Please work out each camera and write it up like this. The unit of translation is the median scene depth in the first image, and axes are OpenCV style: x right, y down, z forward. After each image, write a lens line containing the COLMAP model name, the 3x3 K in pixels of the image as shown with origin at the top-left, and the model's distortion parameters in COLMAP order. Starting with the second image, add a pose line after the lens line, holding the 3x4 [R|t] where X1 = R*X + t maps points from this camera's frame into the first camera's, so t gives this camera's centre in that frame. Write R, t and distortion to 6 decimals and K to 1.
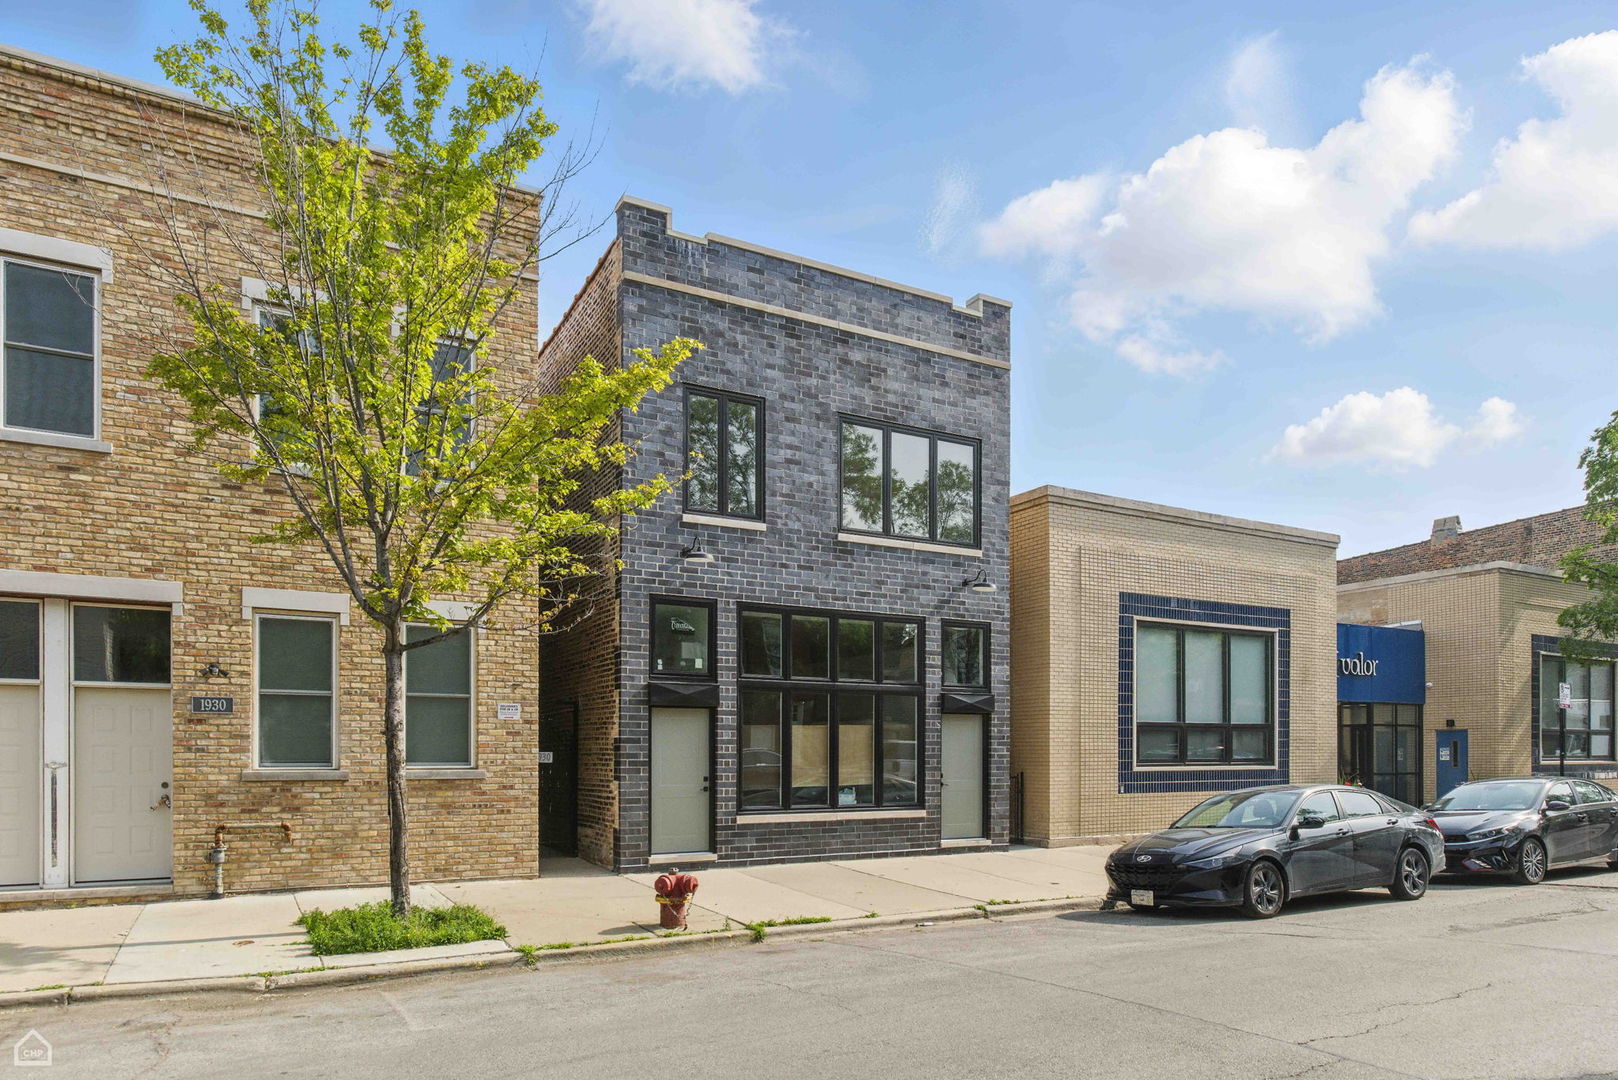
lens RADIAL K [[706.7, 0, 809.0], [0, 706.7, 540.0], [0, 0, 1]] dist [-0.002089, -0.000060]
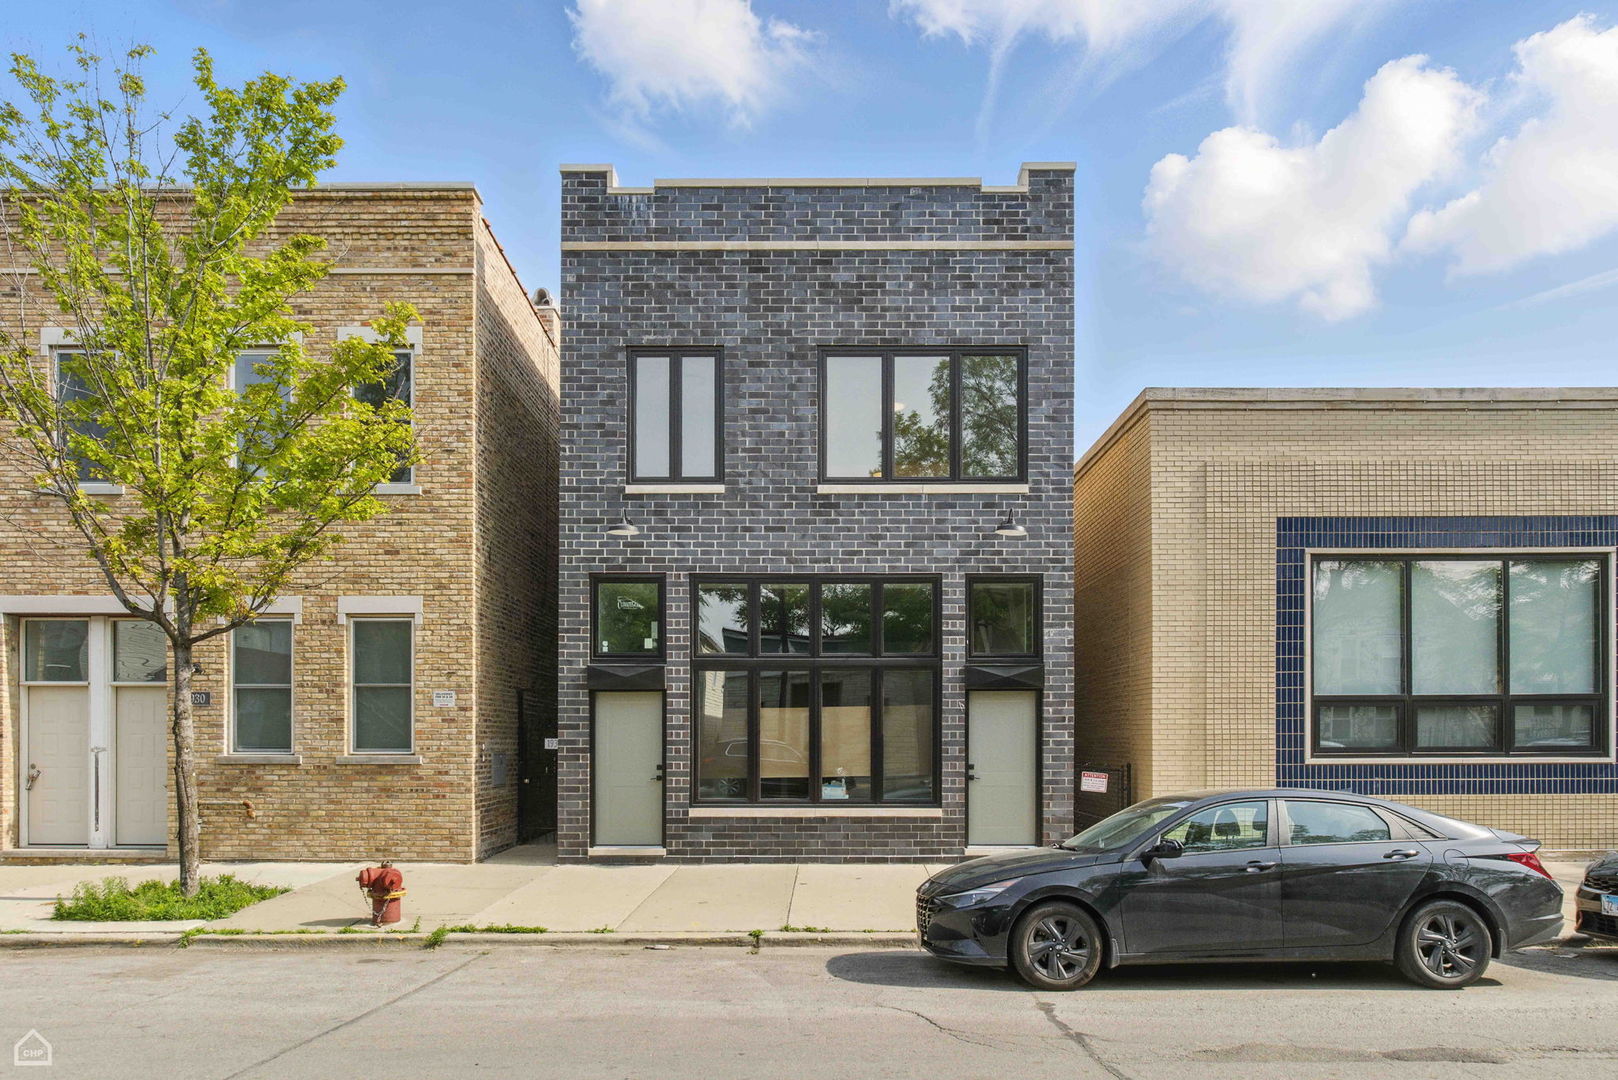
lens RADIAL K [[752.4, 0, 799.8], [0, 752.4, 527.4], [0, 0, 1]] dist [-0.002838, -0.000899]
pose [[0.925780, -0.103669, -0.363572, 0.386978], [0.110281, 0.993897, -0.002588, 0.045915], [0.361622, -0.037699, 0.931562, 0.151034]]
